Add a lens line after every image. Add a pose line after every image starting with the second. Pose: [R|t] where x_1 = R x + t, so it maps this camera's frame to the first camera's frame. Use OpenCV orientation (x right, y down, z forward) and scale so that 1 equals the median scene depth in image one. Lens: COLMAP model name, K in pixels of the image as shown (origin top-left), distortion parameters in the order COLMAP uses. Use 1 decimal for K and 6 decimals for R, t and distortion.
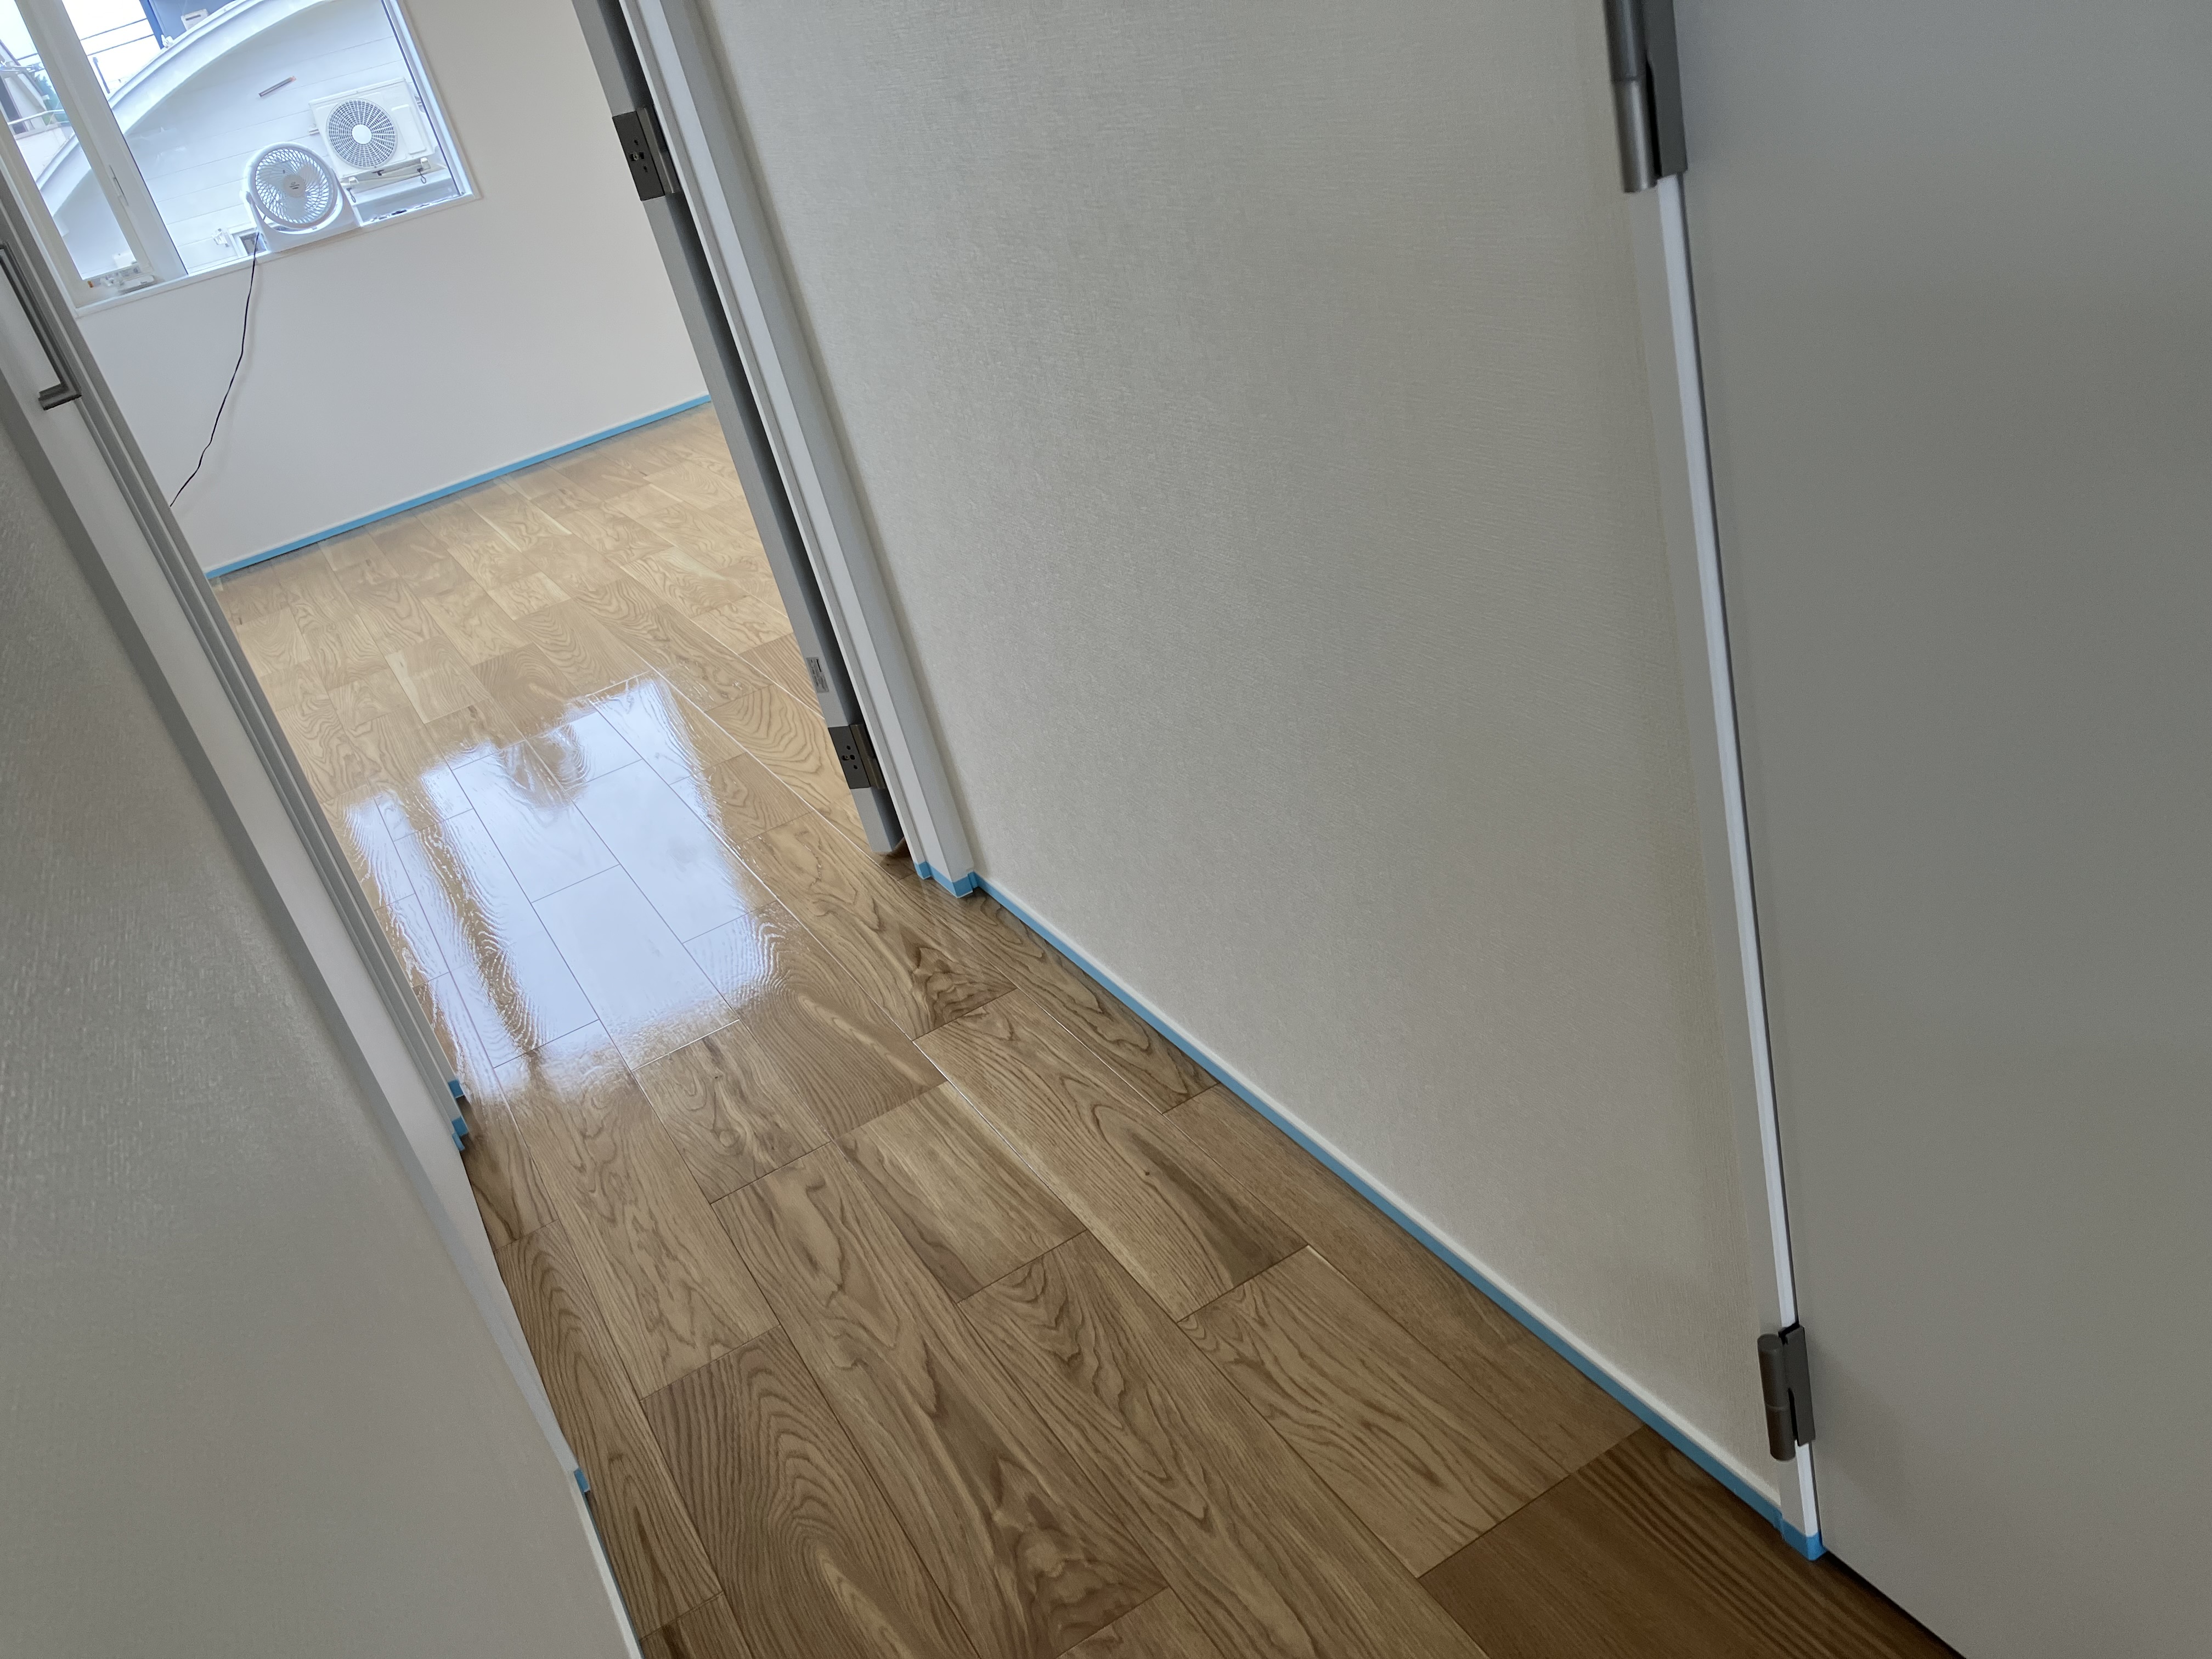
lens RADIAL K [[1863.5, 0, 1127.7], [0, 1863.5, 824.1], [0, 0, 1]] dist [0.044123, -0.042959]
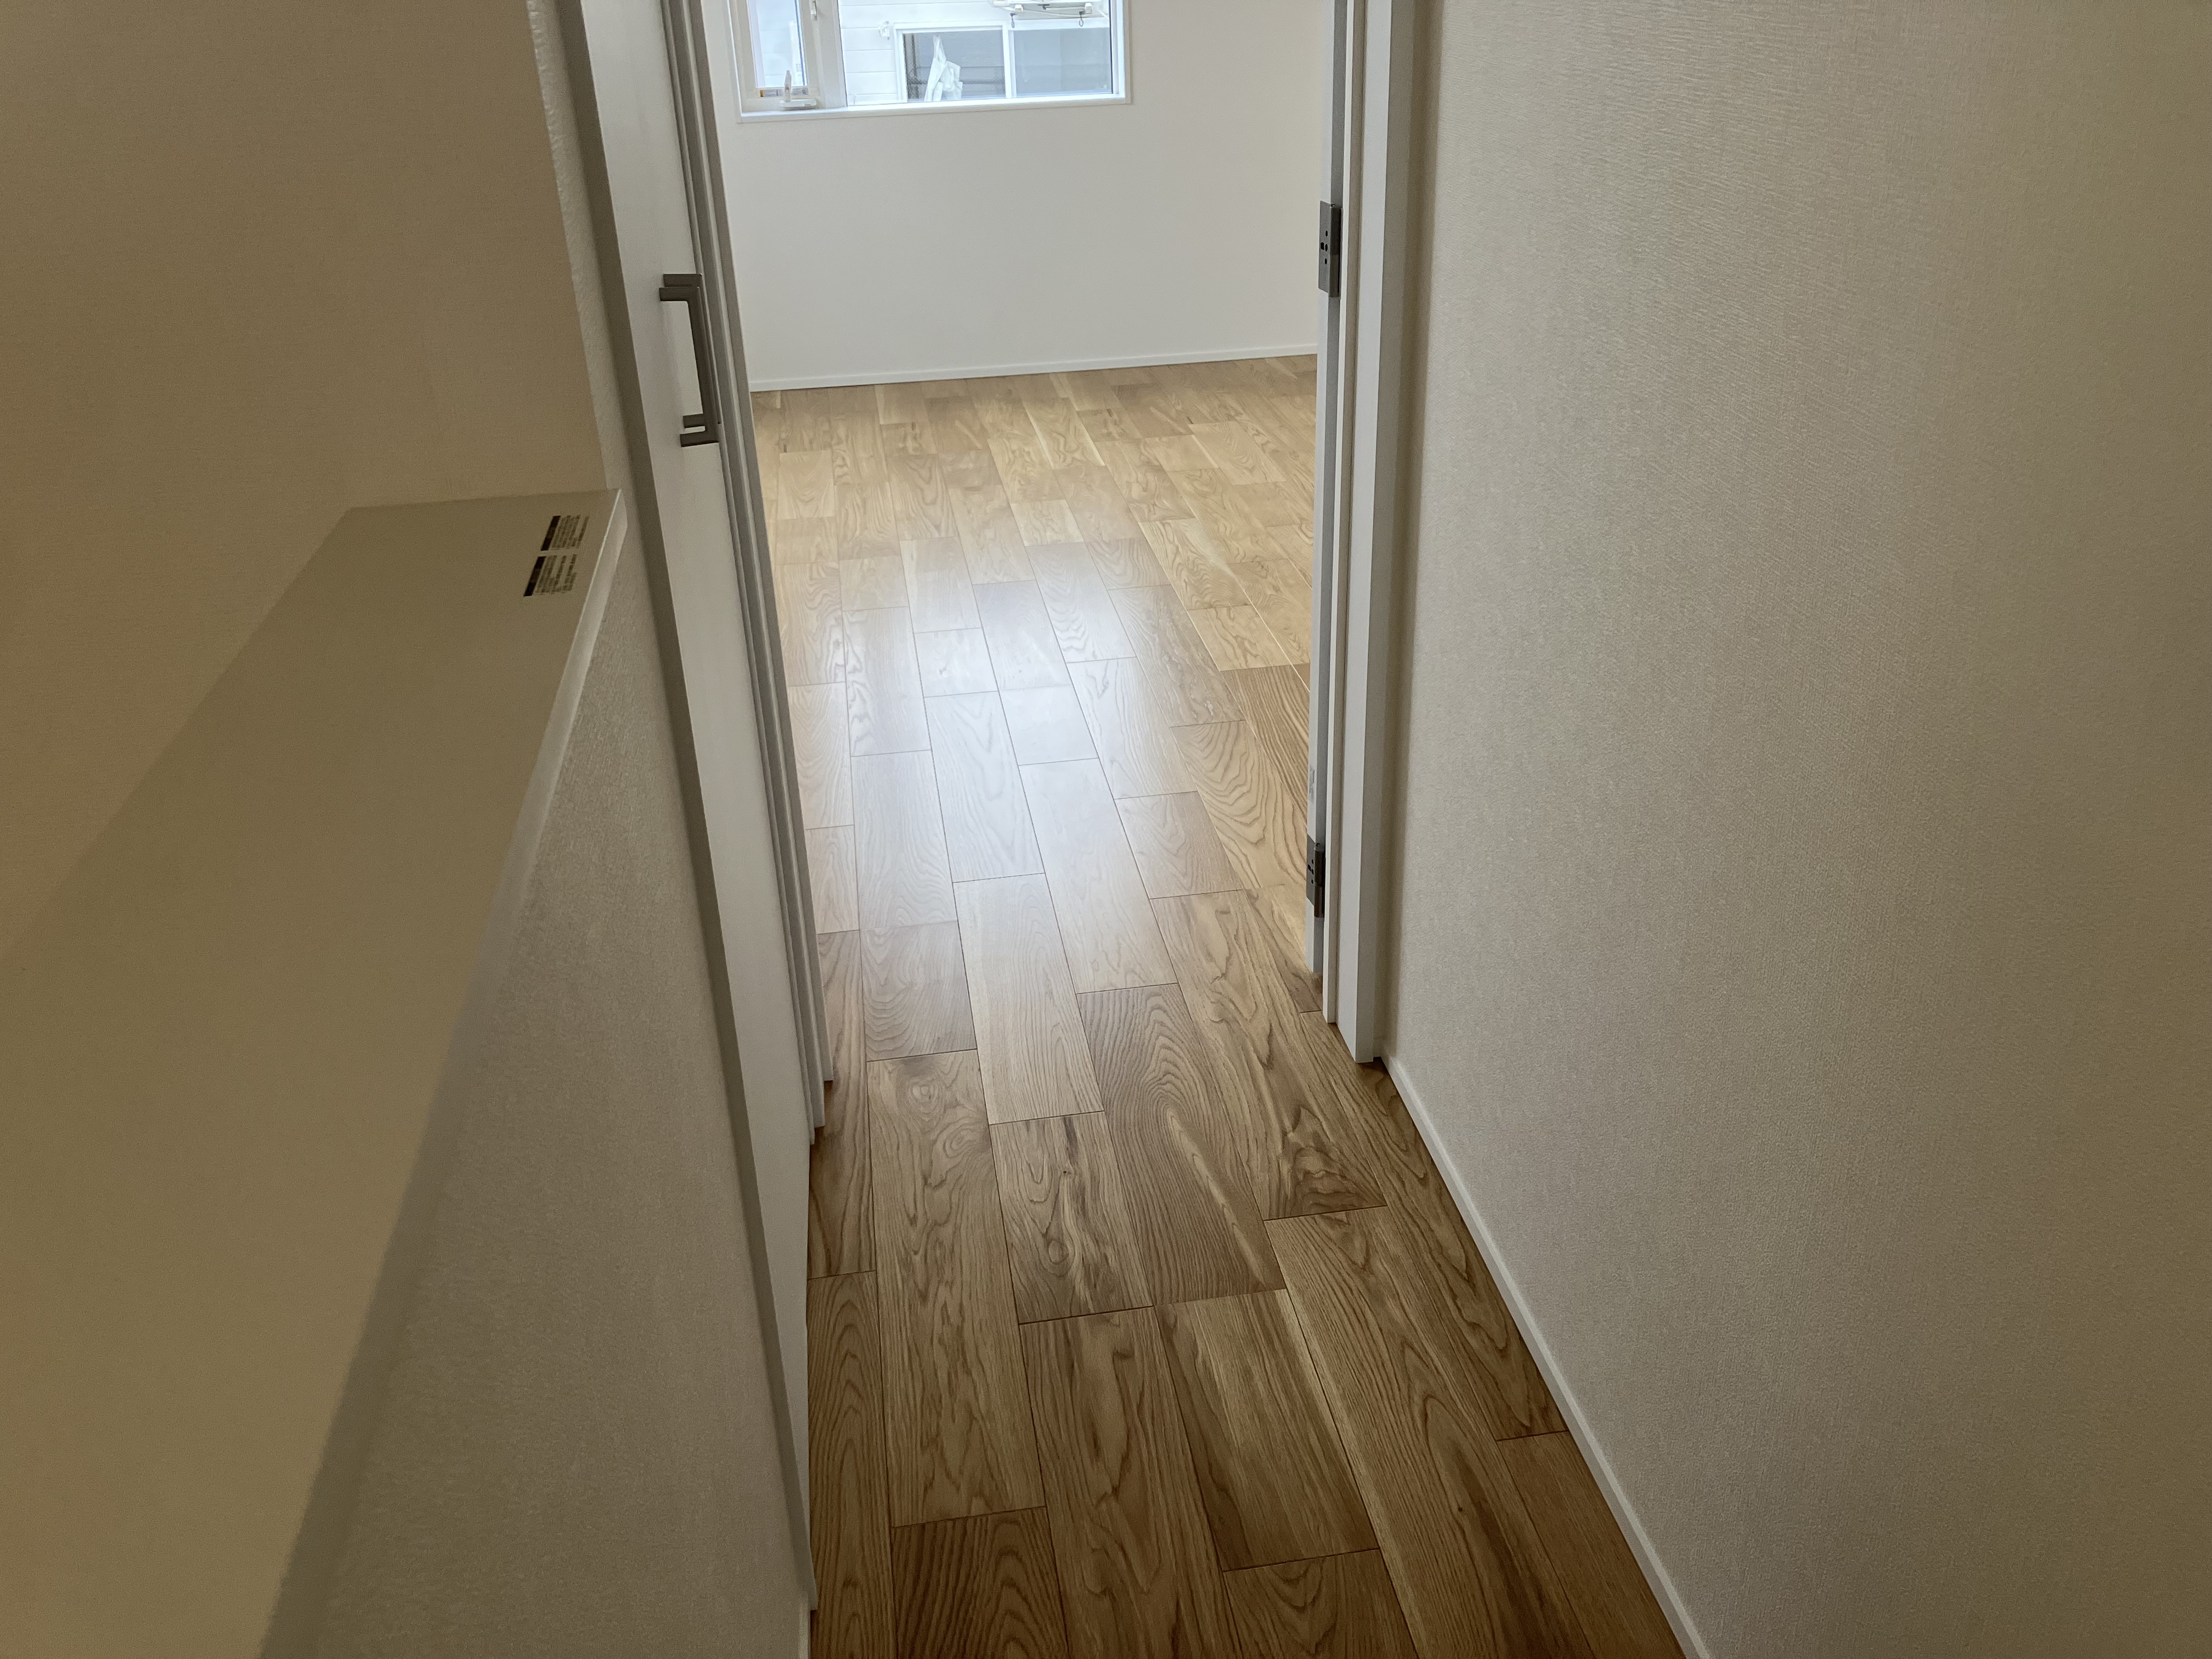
lens RADIAL K [[1863.5, 0, 1116.8], [0, 1863.5, 823.3], [0, 0, 1]] dist [0.044123, -0.042959]
pose [[0.919404, 0.341239, -0.195581, -0.068185], [-0.332197, 0.939950, 0.078352, -0.125718], [0.210573, -0.007066, 0.977553, 0.052358]]
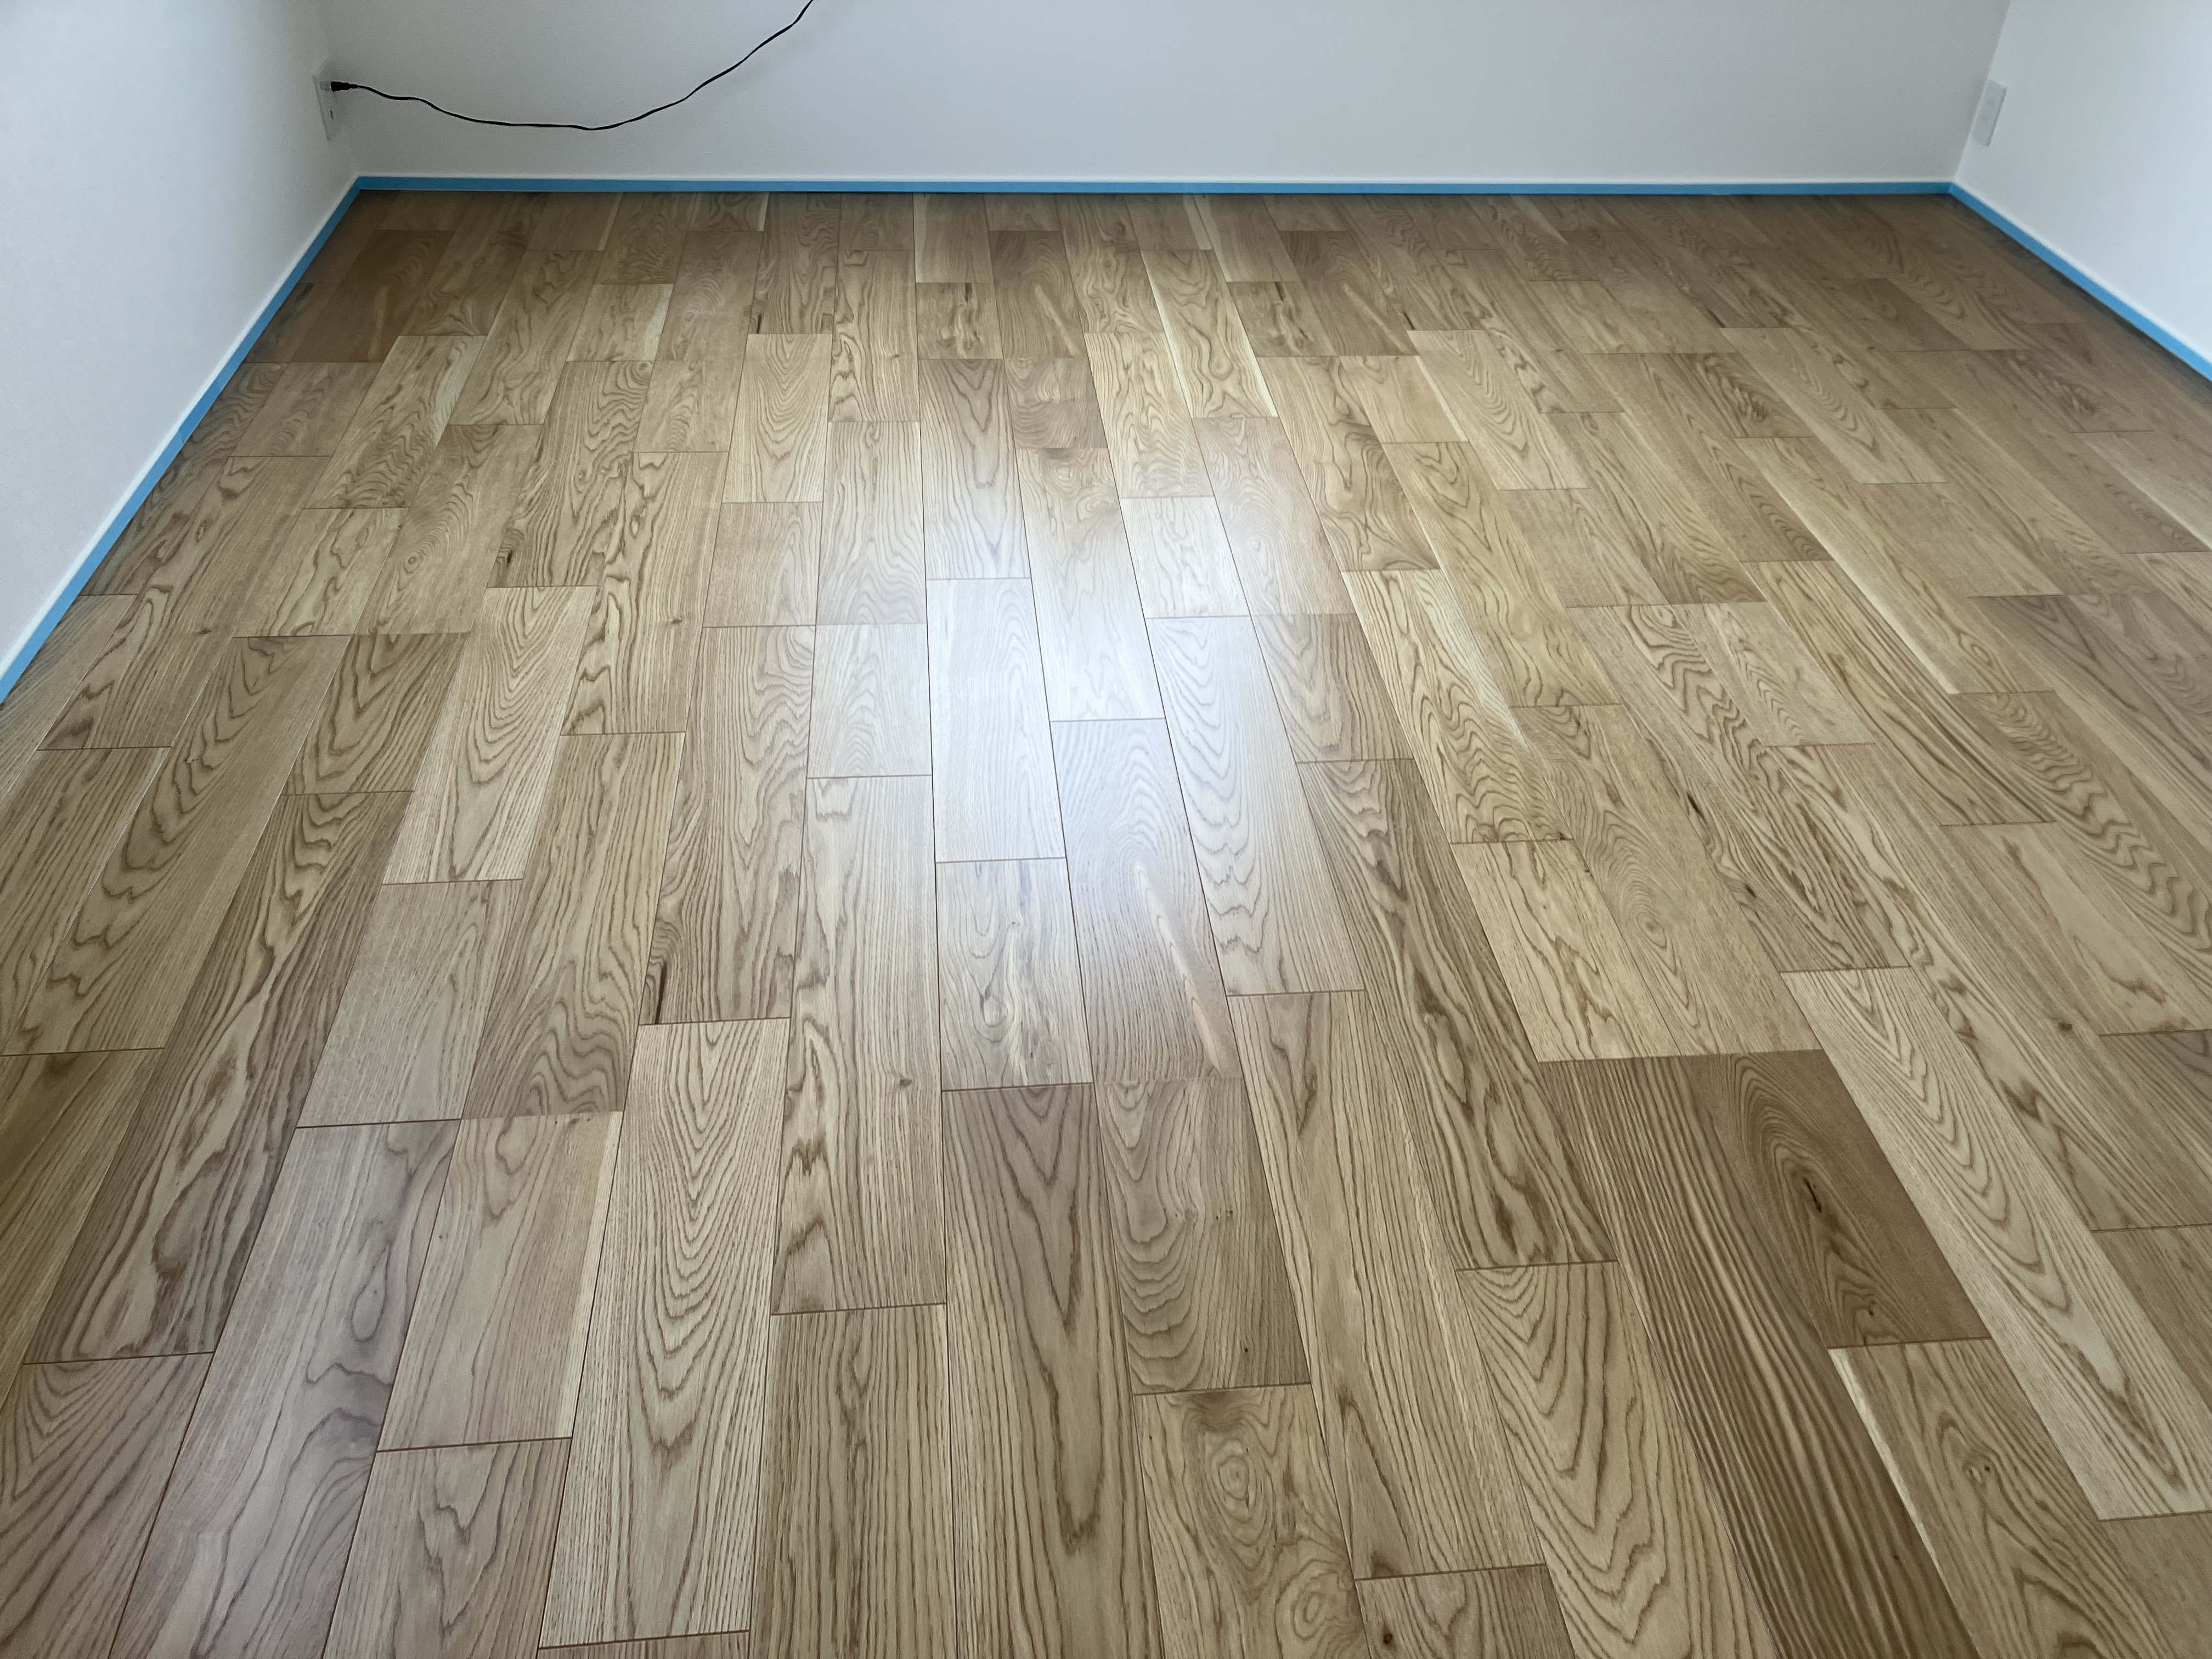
lens RADIAL K [[1863.5, 0, 1113.4], [0, 1863.5, 821.7], [0, 0, 1]] dist [0.044123, -0.042959]
pose [[0.882695, 0.448782, -0.139444, -0.453053], [-0.409670, 0.880210, 0.239582, -0.368309], [0.230261, -0.154352, 0.960810, 0.872908]]
